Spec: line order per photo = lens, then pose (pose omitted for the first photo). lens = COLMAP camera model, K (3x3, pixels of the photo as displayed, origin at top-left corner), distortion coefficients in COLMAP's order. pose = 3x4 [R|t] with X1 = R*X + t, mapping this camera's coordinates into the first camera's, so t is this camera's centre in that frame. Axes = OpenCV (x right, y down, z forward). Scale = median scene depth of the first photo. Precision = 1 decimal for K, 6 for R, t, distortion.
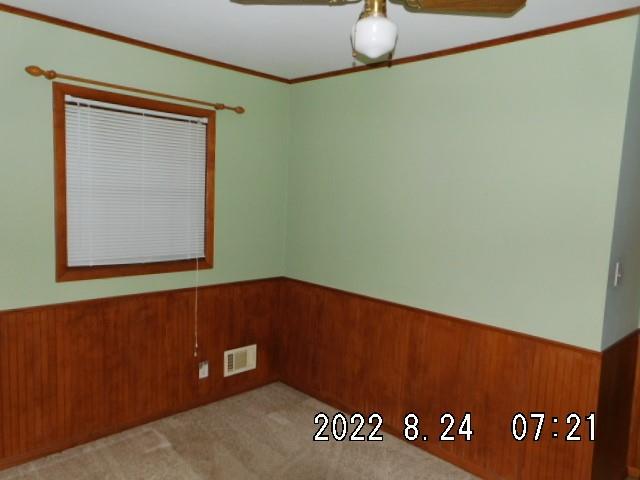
lens RADIAL K [[480.9, 0, 317.1], [0, 480.9, 242.7], [0, 0, 1]] dist [-0.010875, -0.002627]
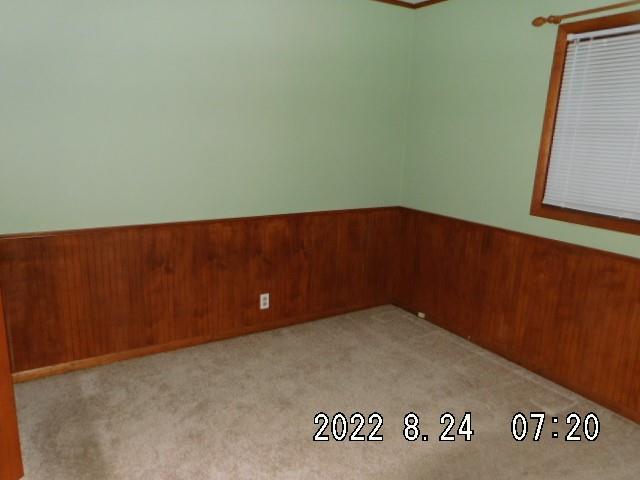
lens RADIAL K [[480.9, 0, 317.6], [0, 480.9, 239.0], [0, 0, 1]] dist [-0.010875, -0.002627]
pose [[-0.253085, 0.182632, -0.950049, 0.619472], [-0.115854, 0.969232, 0.217182, -0.045517], [0.960482, 0.165032, -0.224140, 0.753679]]
